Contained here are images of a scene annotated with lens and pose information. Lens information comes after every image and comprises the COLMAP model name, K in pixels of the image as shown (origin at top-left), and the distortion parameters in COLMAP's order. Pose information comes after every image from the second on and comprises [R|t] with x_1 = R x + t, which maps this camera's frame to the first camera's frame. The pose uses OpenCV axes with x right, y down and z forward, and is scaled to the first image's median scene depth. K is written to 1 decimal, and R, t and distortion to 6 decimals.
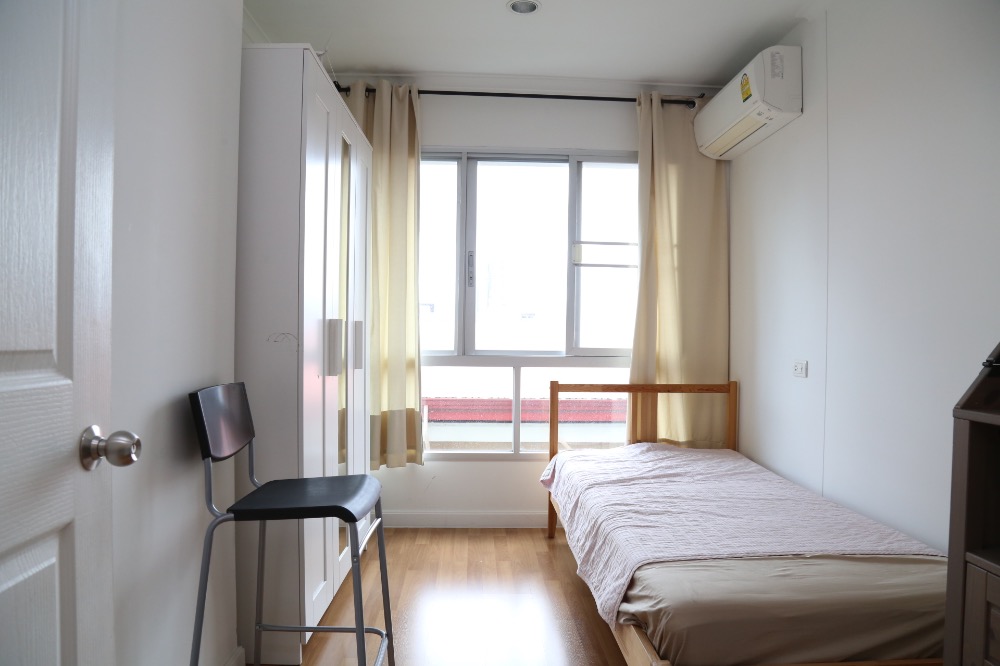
lens RADIAL K [[678.0, 0, 502.9], [0, 678.0, 338.6], [0, 0, 1]] dist [-0.124049, 0.068167]
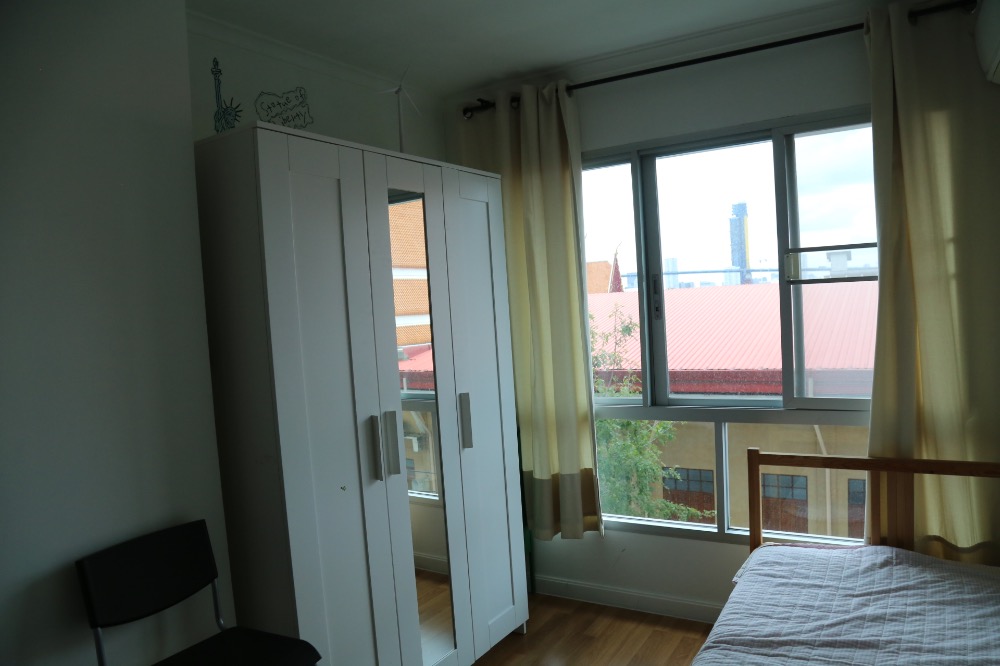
lens RADIAL K [[678.0, 0, 502.9], [0, 678.0, 338.6], [0, 0, 1]] dist [-0.124049, 0.068167]
pose [[0.828077, -0.033868, -0.559590, 0.253206], [0.064052, 0.997353, 0.034420, -0.096748], [0.556943, -0.064345, 0.828054, 0.258207]]
